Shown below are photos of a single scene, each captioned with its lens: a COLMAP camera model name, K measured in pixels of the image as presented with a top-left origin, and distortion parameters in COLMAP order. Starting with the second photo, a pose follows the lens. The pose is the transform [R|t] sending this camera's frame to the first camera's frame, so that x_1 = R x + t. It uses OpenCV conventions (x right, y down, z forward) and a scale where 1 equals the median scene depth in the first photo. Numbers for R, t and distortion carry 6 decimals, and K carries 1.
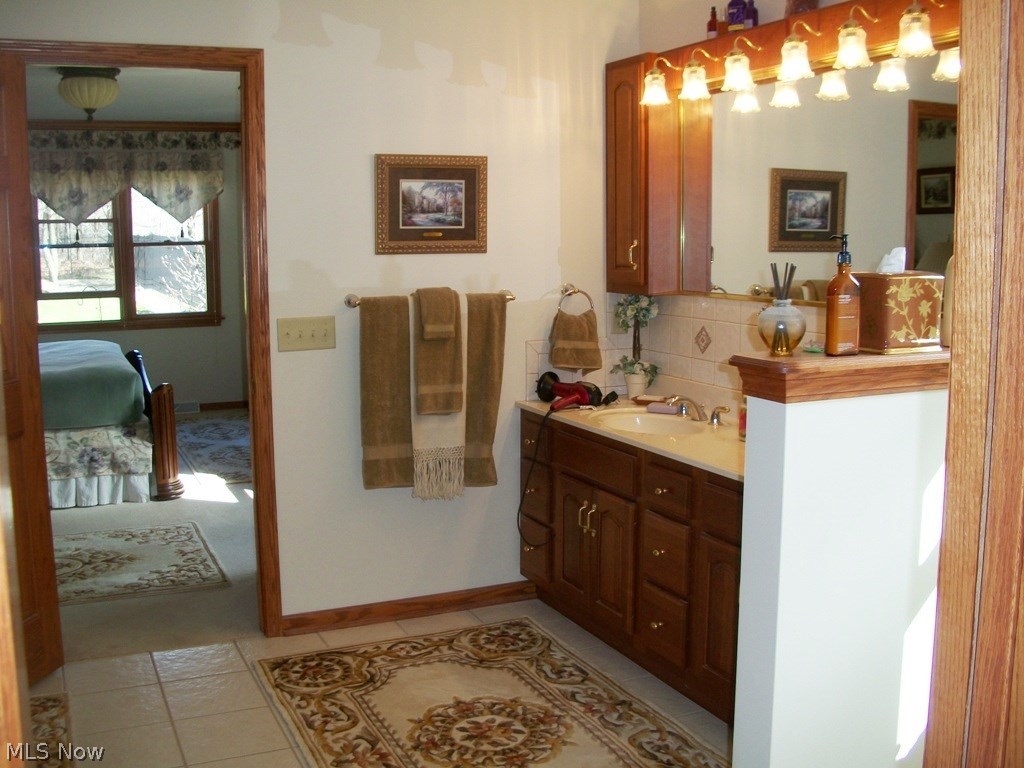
lens RADIAL K [[1059.0, 0, 510.5], [0, 1059.0, 379.6], [0, 0, 1]] dist [-0.141438, 0.000000]
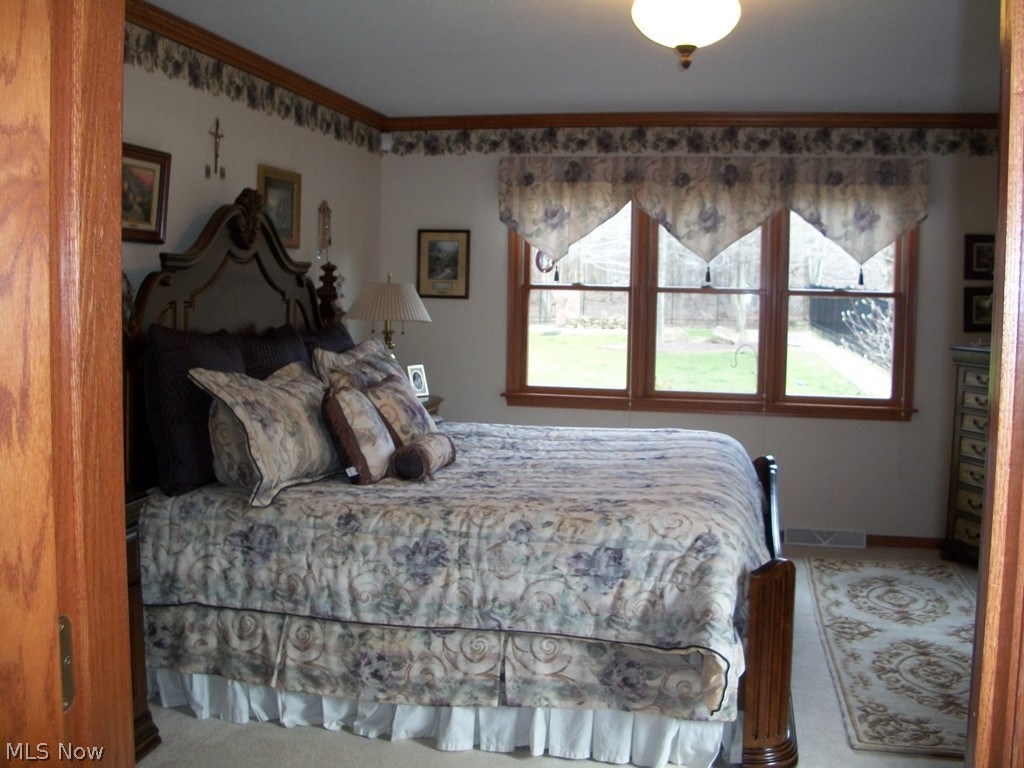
lens RADIAL K [[1059.0, 0, 515.5], [0, 1059.0, 331.4], [0, 0, 1]] dist [-0.141438, 0.000000]
pose [[0.798081, 0.047524, -0.600673, -0.092982], [-0.106523, 0.992311, -0.063021, -0.043176], [0.593060, 0.114282, 0.797007, 0.353892]]
